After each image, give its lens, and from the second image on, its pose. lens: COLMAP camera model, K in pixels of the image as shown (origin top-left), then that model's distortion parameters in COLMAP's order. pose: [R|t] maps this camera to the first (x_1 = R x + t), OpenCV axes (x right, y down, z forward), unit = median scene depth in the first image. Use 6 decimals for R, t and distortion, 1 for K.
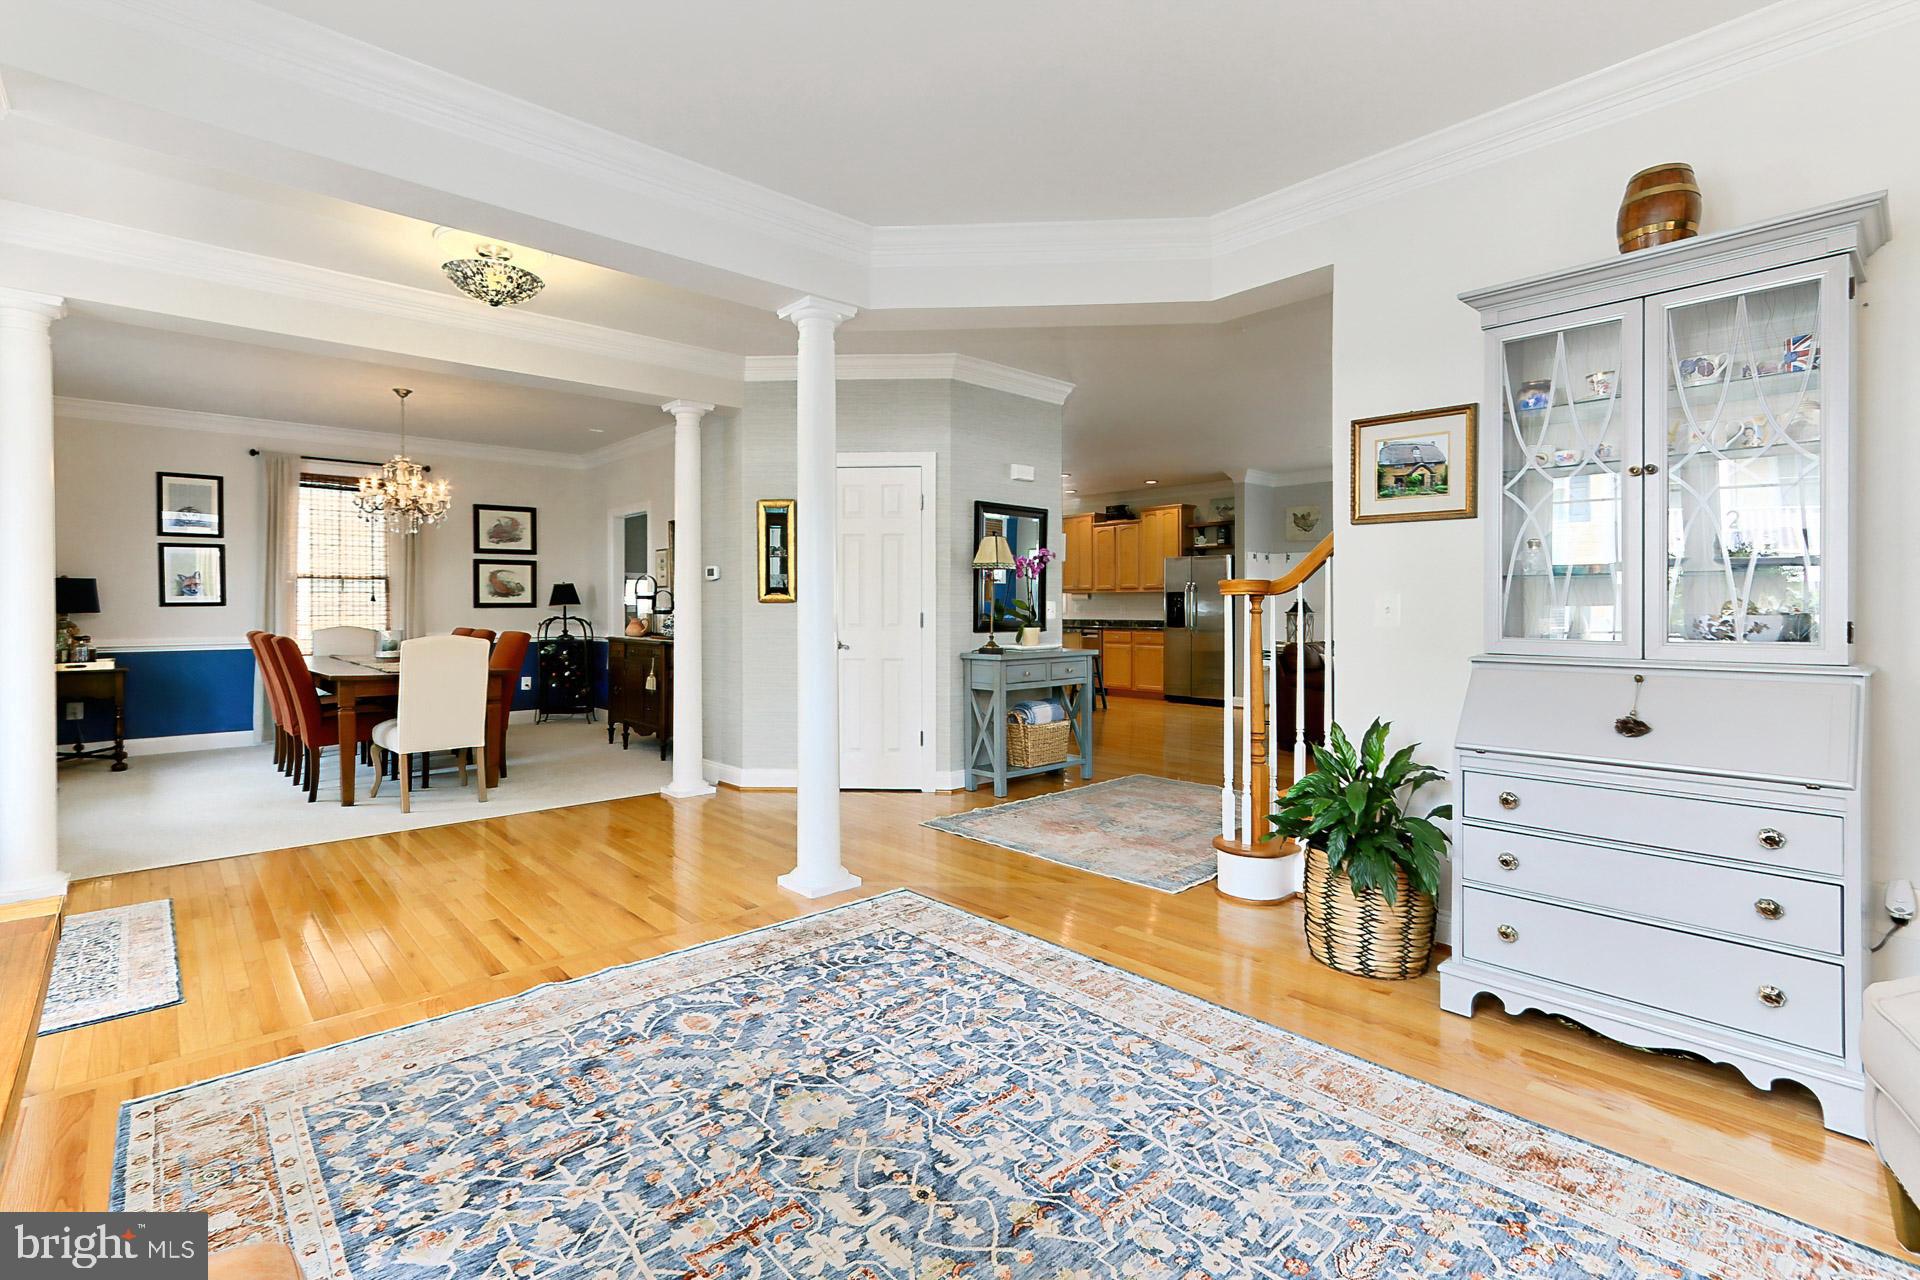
lens RADIAL K [[886.0, 0, 951.1], [0, 886.0, 607.4], [0, 0, 1]] dist [-0.000750, 0.002156]
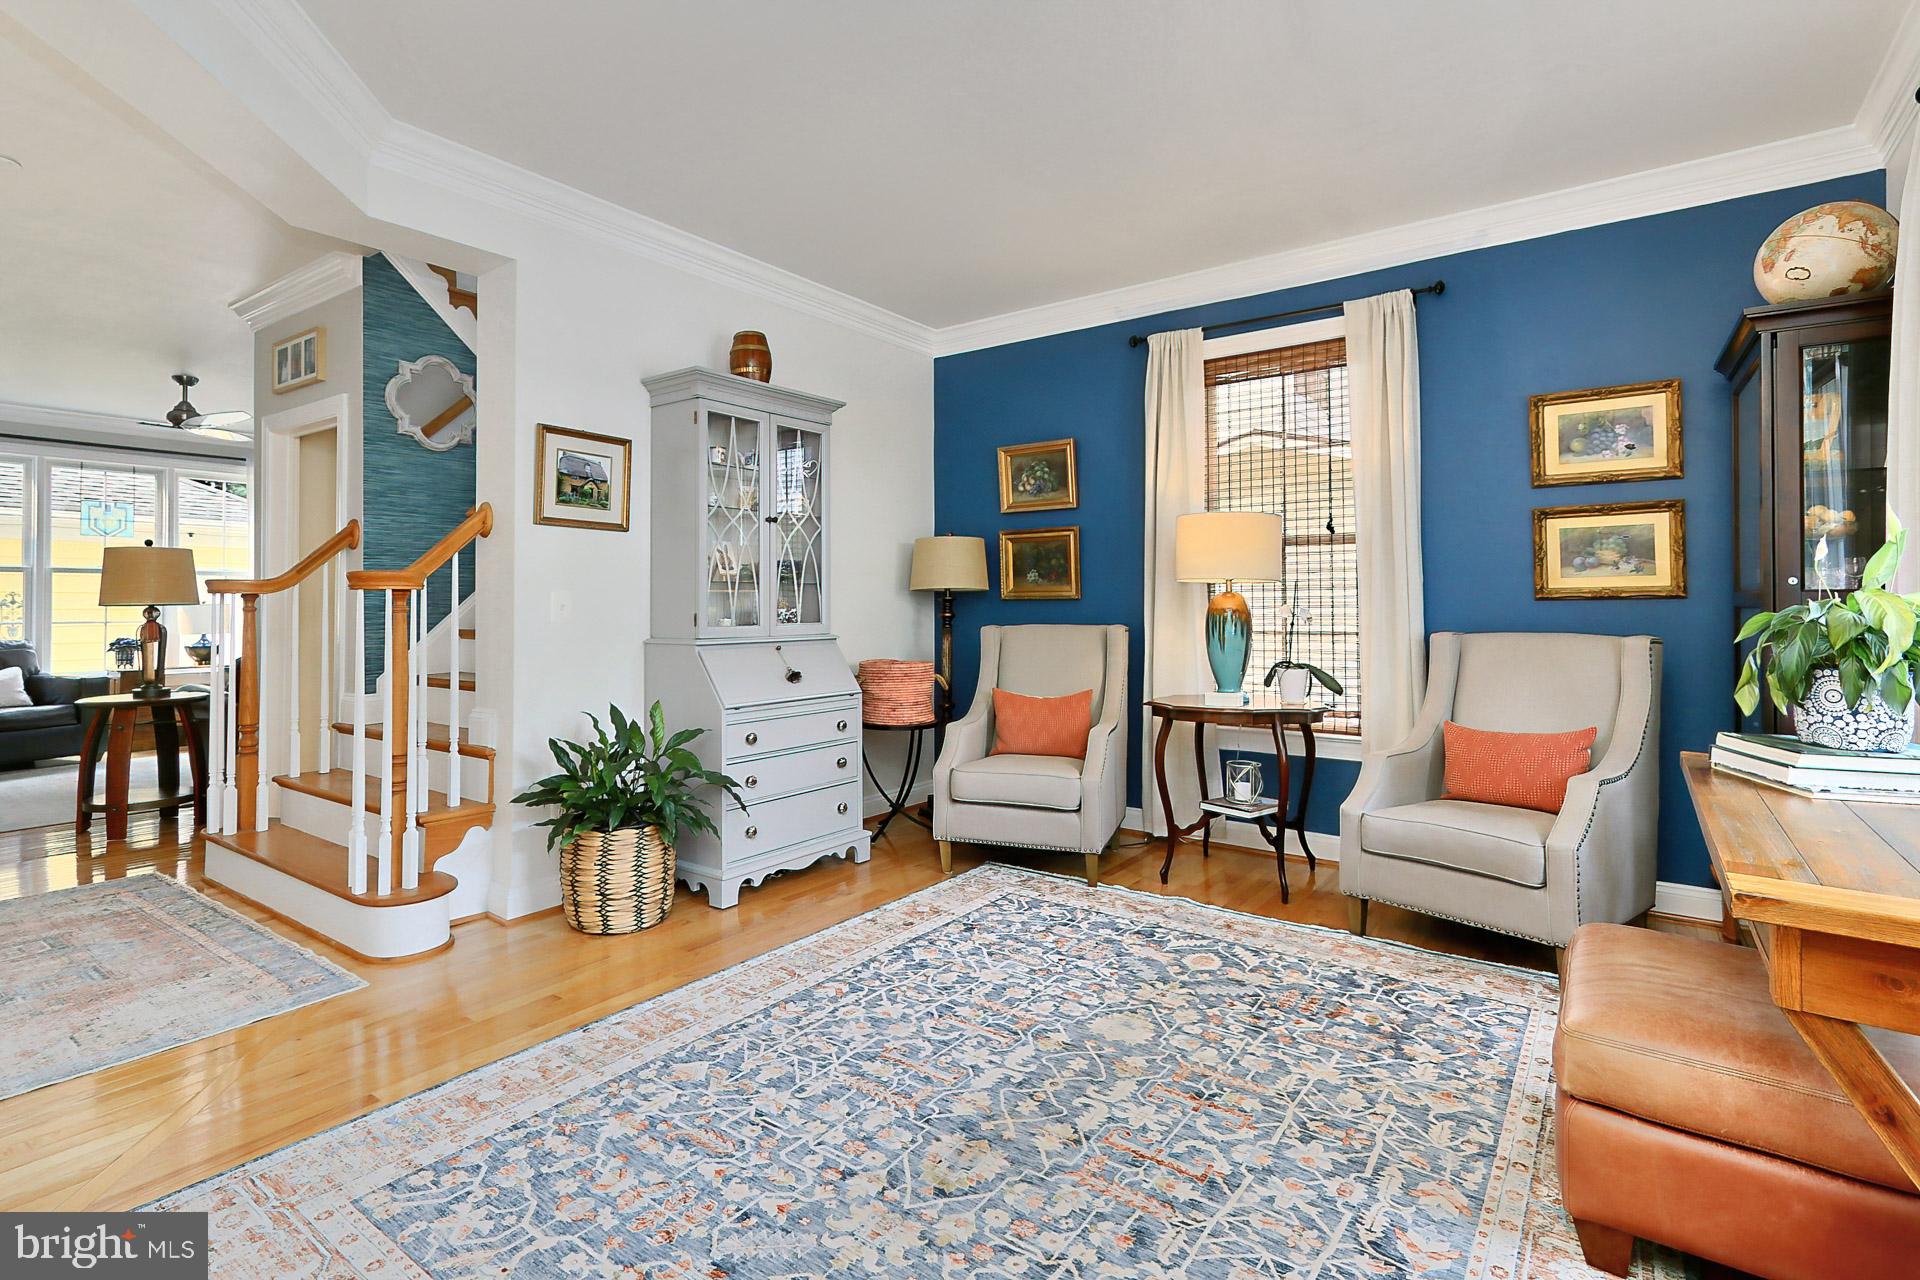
lens RADIAL K [[886.0, 0, 946.6], [0, 886.0, 590.1], [0, 0, 1]] dist [-0.000750, 0.002156]
pose [[-0.178617, 0.018252, 0.983749, -0.690417], [0.001707, 0.999832, -0.018240, 0.002599], [-0.983917, -0.001579, -0.178618, 0.773573]]
